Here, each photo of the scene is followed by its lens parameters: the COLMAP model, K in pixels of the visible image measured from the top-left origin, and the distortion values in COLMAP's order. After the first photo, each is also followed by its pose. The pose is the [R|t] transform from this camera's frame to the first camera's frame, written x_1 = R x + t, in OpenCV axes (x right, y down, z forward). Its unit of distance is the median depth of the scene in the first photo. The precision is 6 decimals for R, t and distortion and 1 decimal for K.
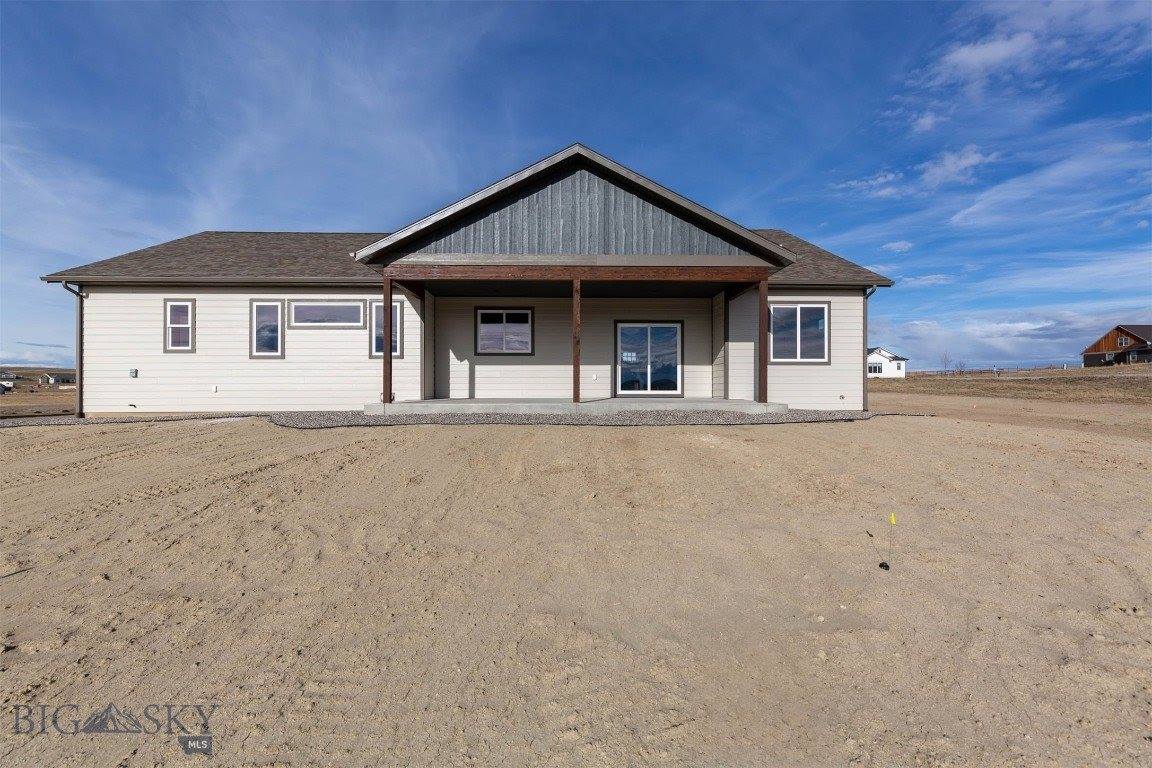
lens RADIAL K [[546.7, 0, 581.1], [0, 546.7, 379.2], [0, 0, 1]] dist [0.008223, -0.000367]
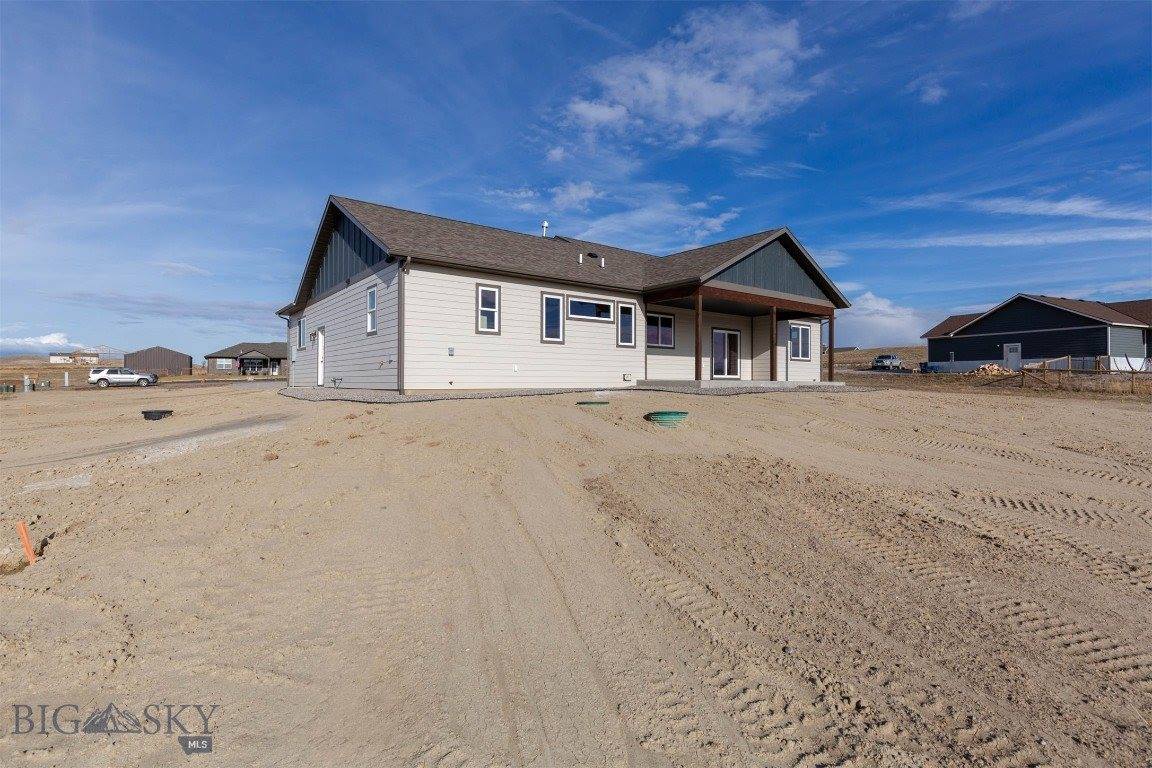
lens RADIAL K [[546.7, 0, 585.8], [0, 546.7, 358.1], [0, 0, 1]] dist [0.008223, -0.000367]
pose [[0.807413, 0.031538, 0.589144, -1.092587], [-0.023587, 0.999497, -0.021181, 0.015678], [-0.589515, 0.003206, 0.807751, 0.008830]]
